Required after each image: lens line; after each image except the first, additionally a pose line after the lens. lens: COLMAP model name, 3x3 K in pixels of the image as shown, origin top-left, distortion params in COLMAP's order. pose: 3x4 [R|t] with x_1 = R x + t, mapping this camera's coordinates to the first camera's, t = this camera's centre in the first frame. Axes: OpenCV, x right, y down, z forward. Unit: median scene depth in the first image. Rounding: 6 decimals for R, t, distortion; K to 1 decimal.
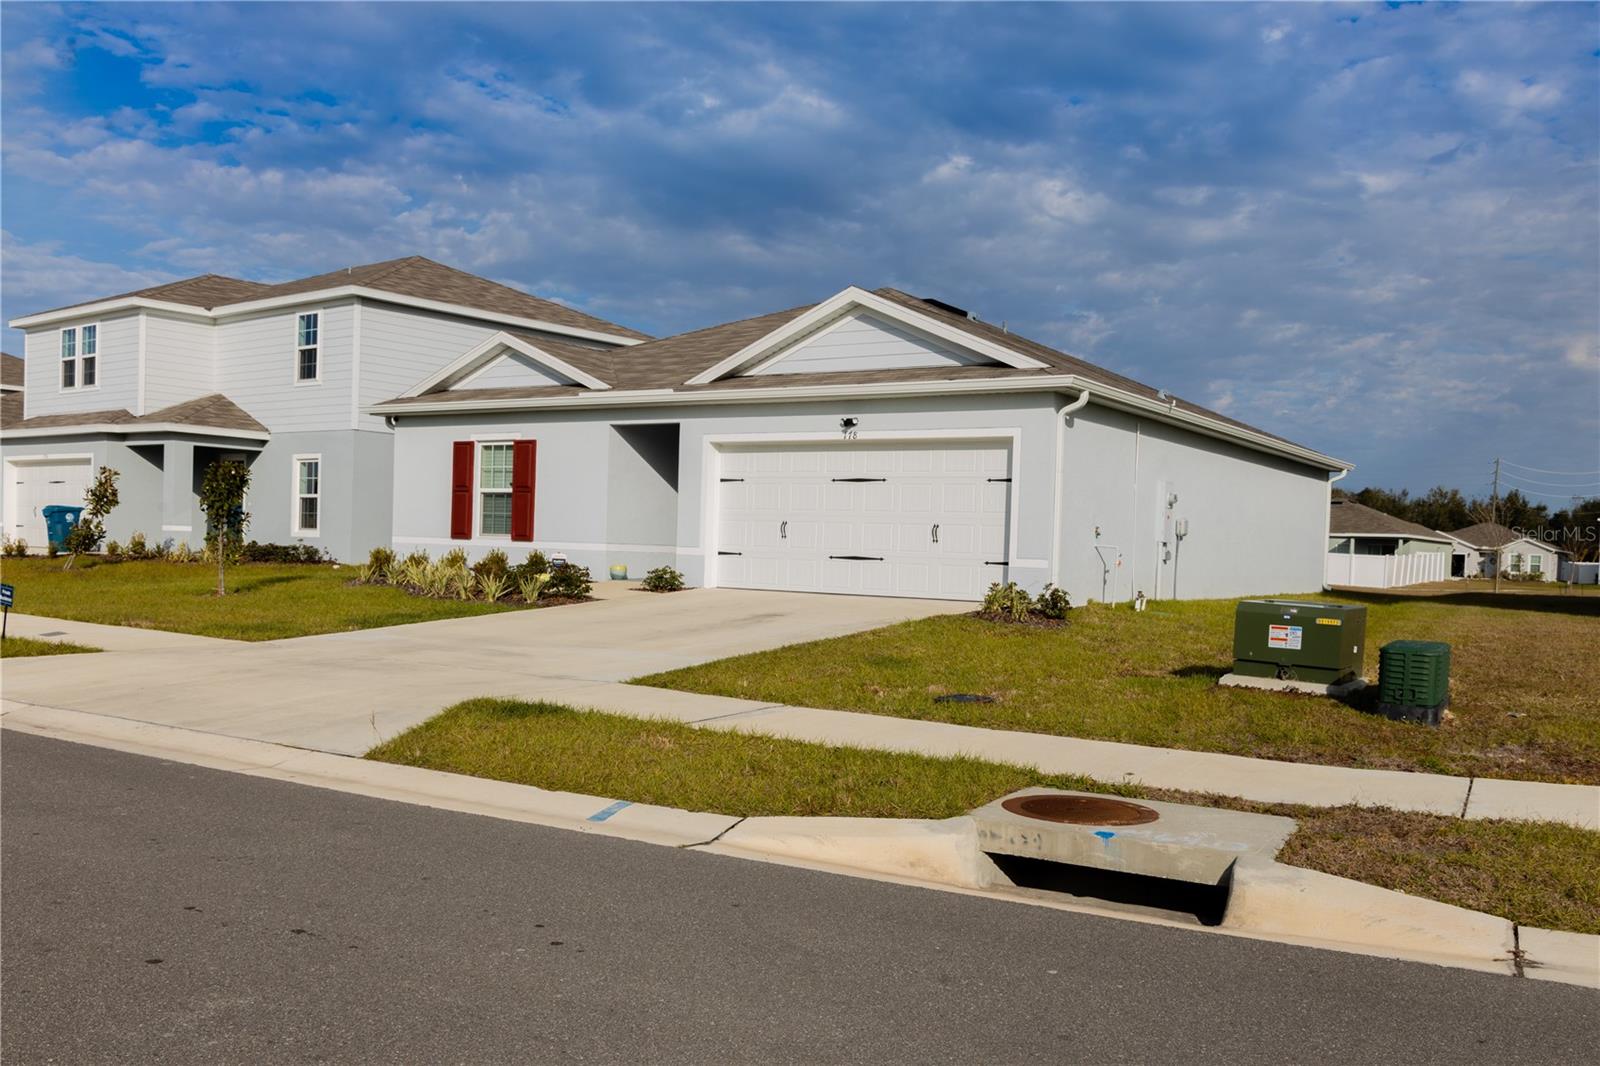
lens RADIAL K [[1299.9, 0, 800.0], [0, 1299.9, 533.0], [0, 0, 1]] dist [0.010748, 0.002402]
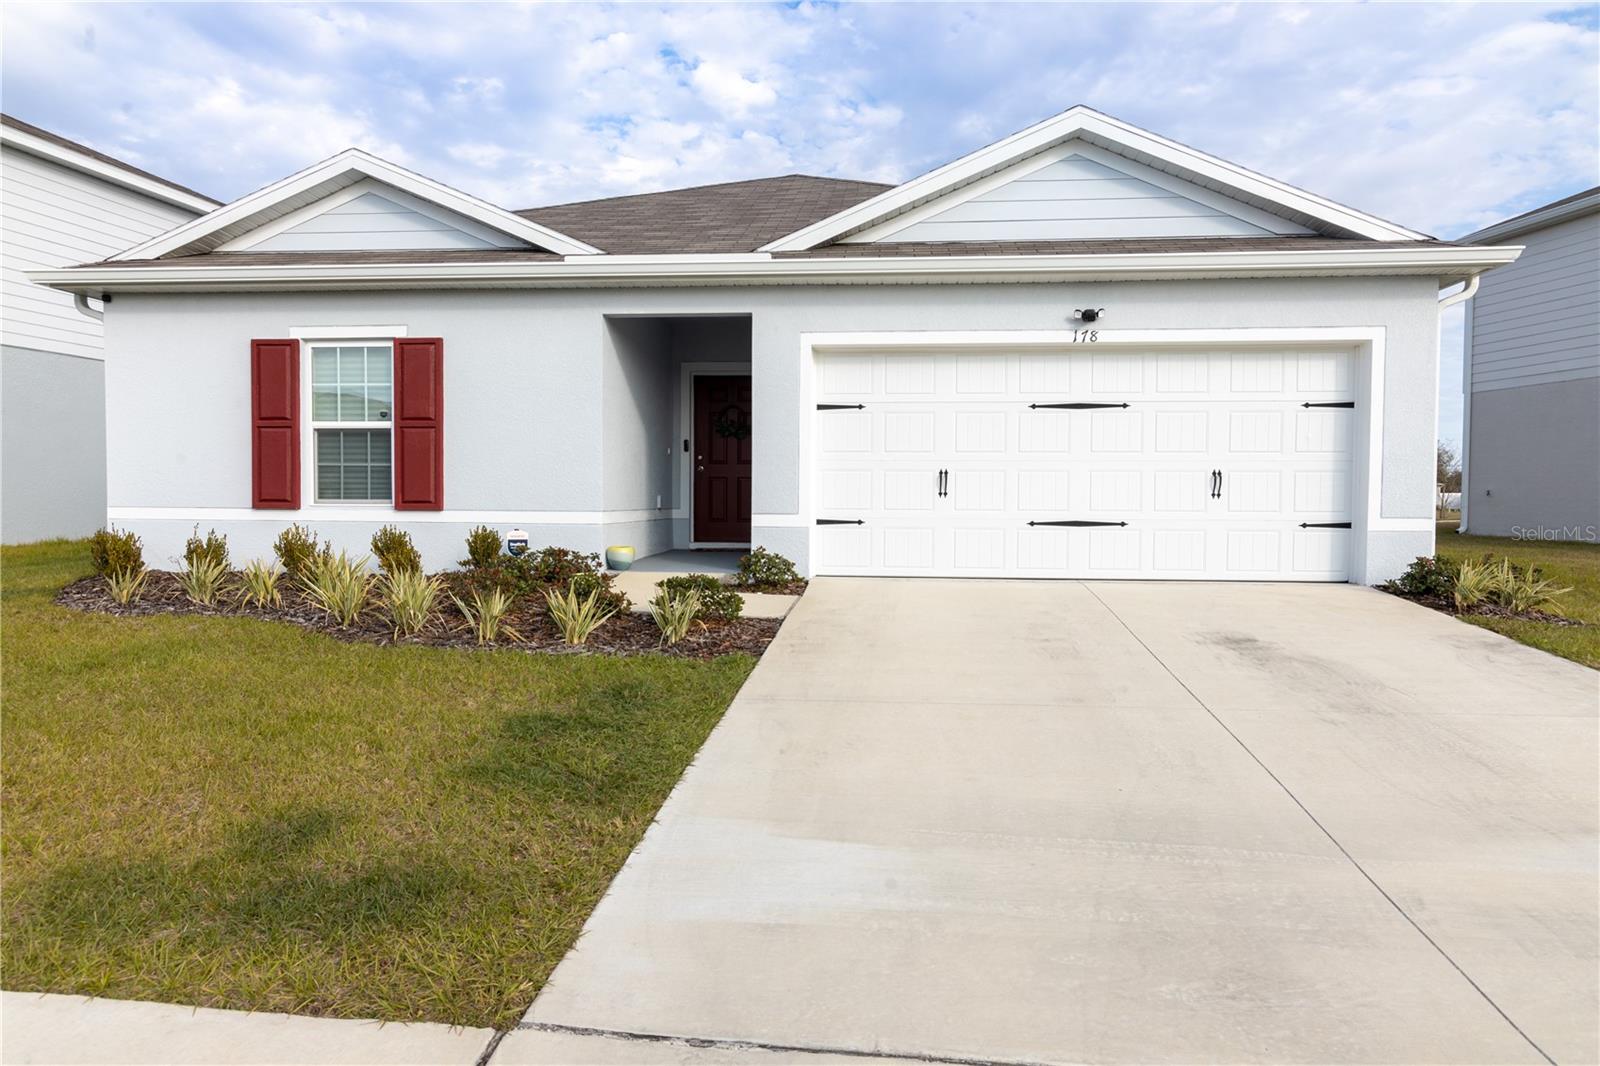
lens RADIAL K [[1334.2, 0, 800.0], [0, 1334.2, 533.0], [0, 0, 1]] dist [0.006033, 0.001833]
pose [[0.904019, -0.038517, 0.425754, -0.315799], [0.019224, 0.998588, 0.049520, -0.010587], [-0.427061, -0.036583, 0.903483, 0.381088]]
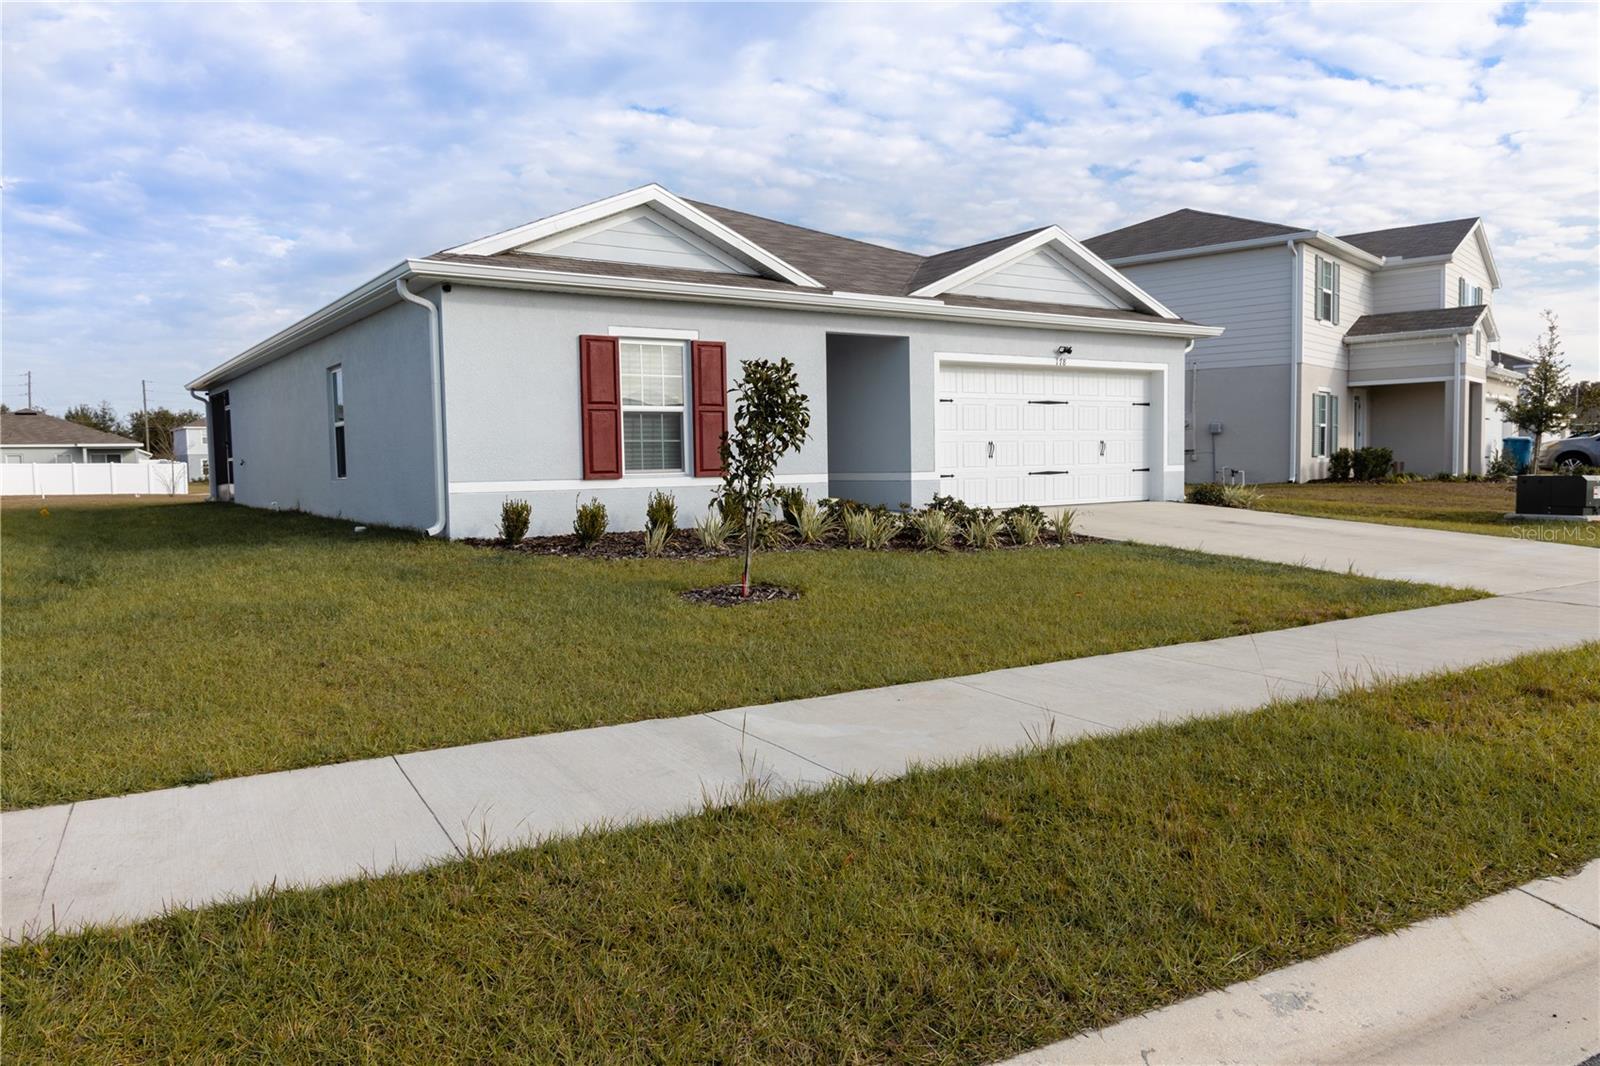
lens RADIAL K [[1128.7, 0, 800.0], [0, 1128.7, 533.0], [0, 0, 1]] dist [0.004302, -0.000015]
pose [[0.399204, -0.097940, 0.911616, -0.789362], [0.020422, 0.994981, 0.097953, -0.024517], [-0.916634, -0.020486, 0.399201, 0.689655]]
